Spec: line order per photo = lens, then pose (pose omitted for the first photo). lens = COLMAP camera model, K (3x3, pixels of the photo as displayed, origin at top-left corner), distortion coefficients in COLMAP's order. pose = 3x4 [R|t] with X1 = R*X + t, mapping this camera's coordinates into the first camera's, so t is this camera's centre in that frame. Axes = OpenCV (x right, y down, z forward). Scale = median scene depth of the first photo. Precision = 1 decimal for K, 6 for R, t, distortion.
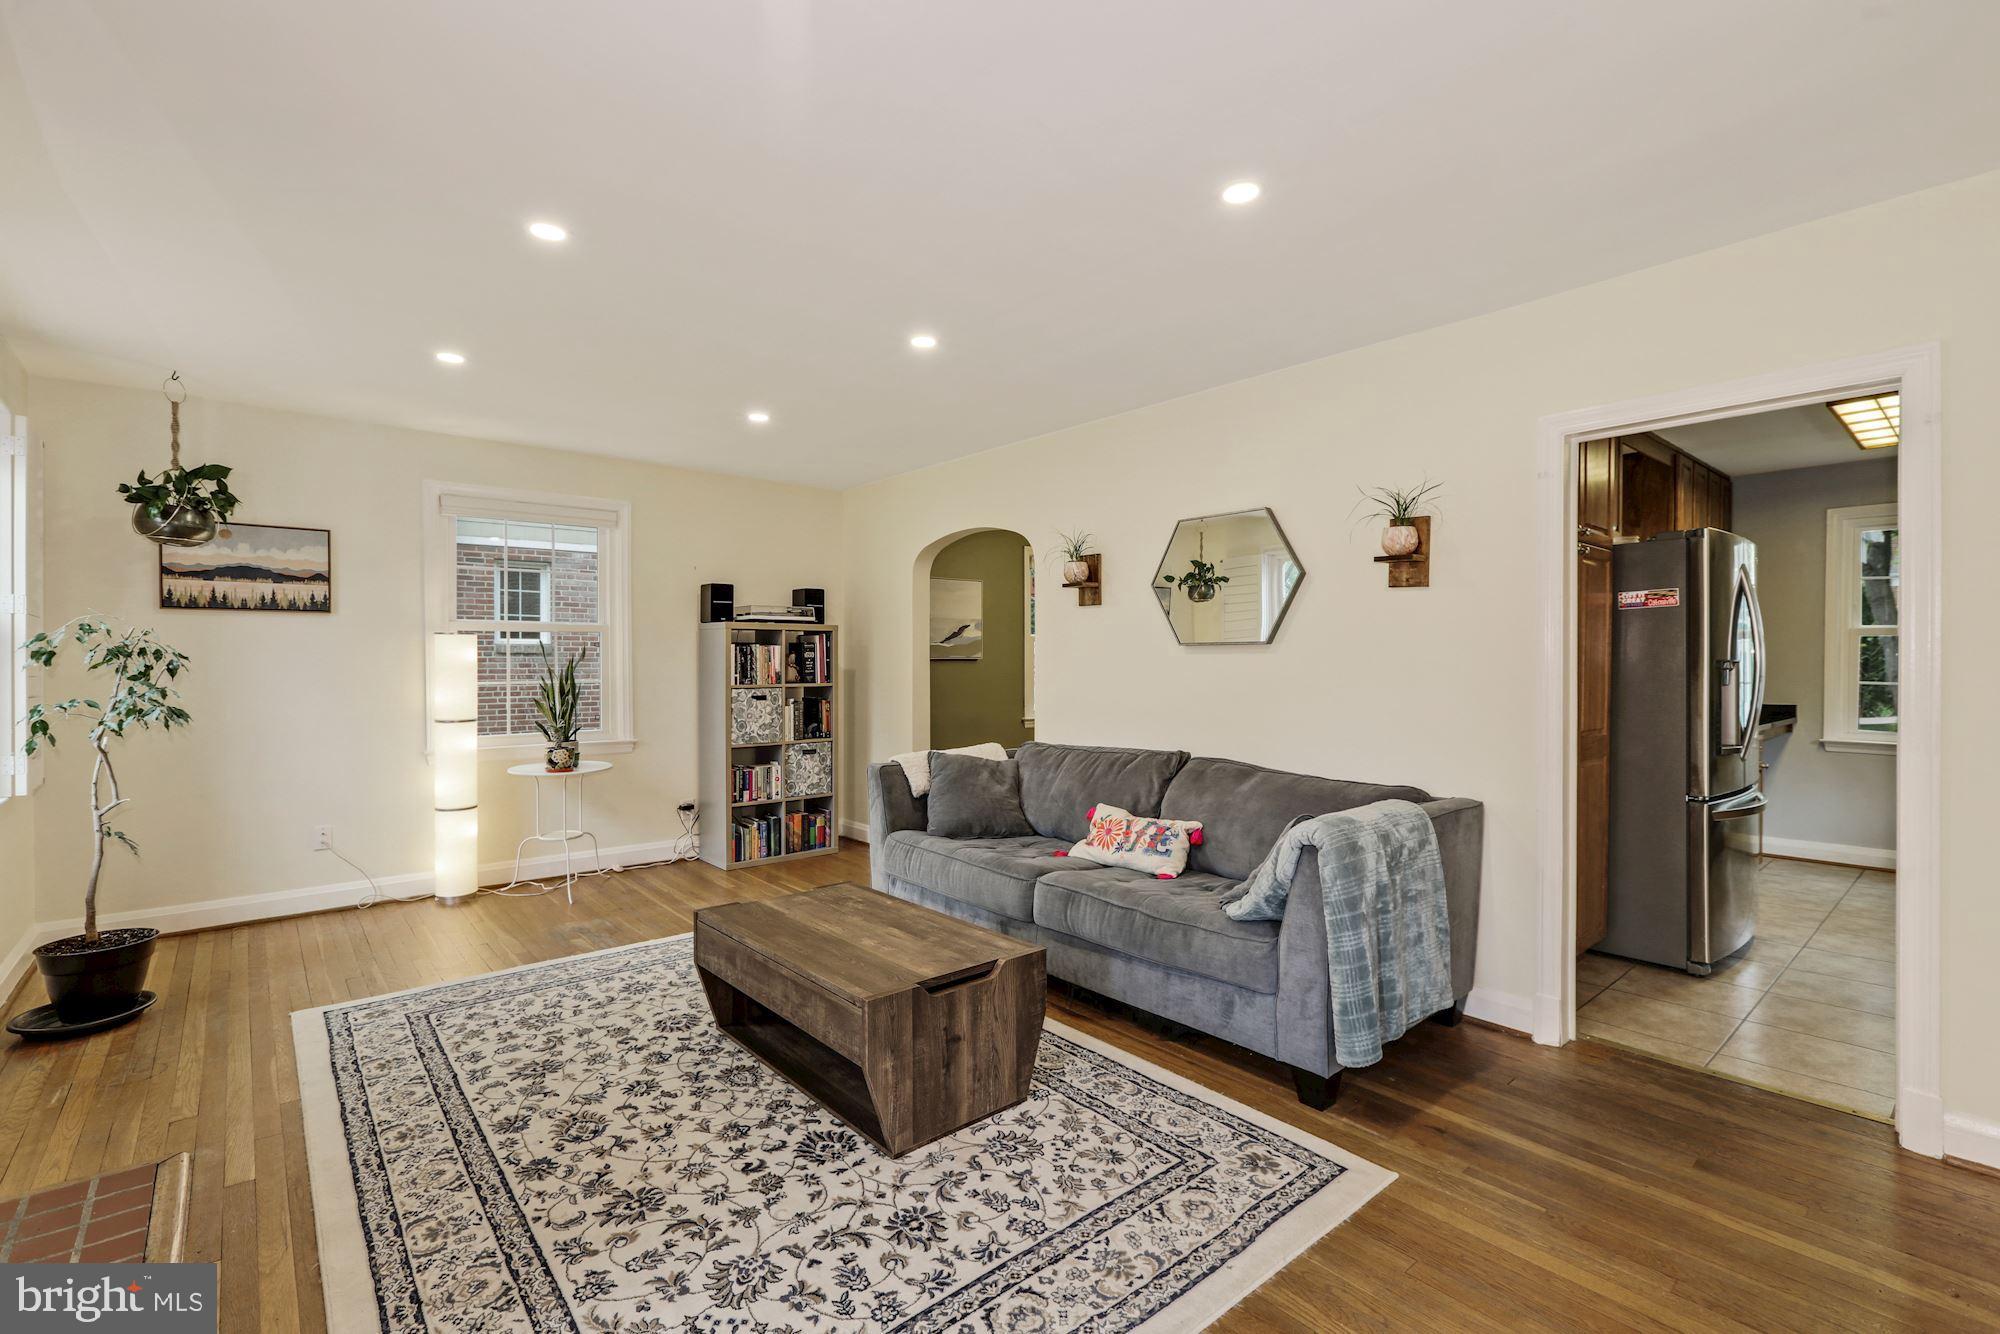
lens RADIAL K [[893.3, 0, 1012.8], [0, 893.3, 672.8], [0, 0, 1]] dist [-0.008798, 0.003929]
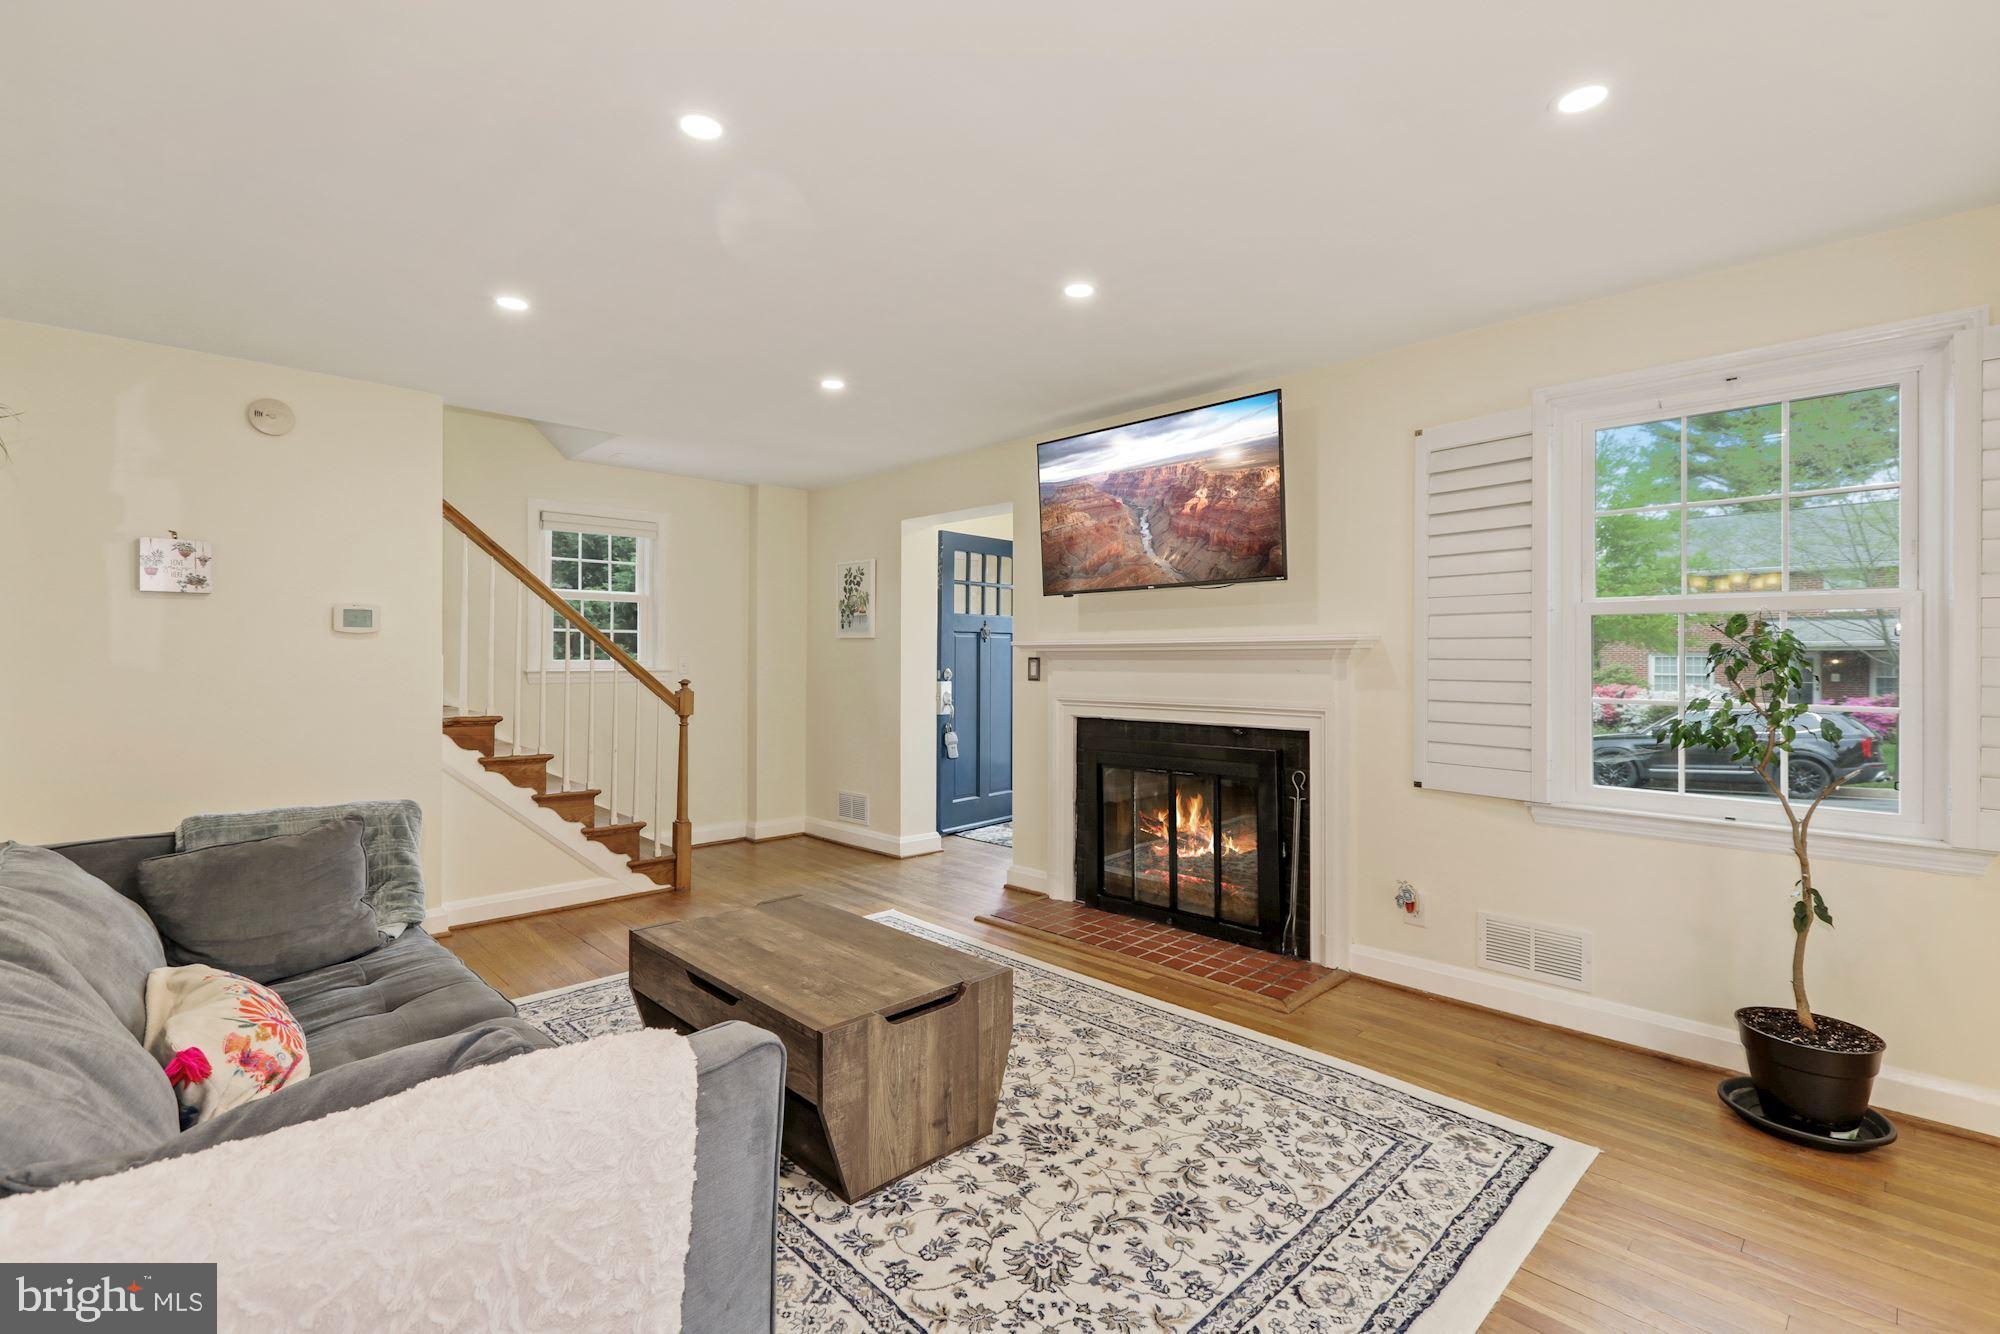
lens RADIAL K [[893.3, 0, 997.4], [0, 893.3, 648.3], [0, 0, 1]] dist [-0.008798, 0.003929]
pose [[-0.998792, -0.001678, -0.049117, -0.377790], [-0.001857, 0.999992, 0.003604, -0.035507], [0.049110, 0.003691, -0.998787, 2.253674]]
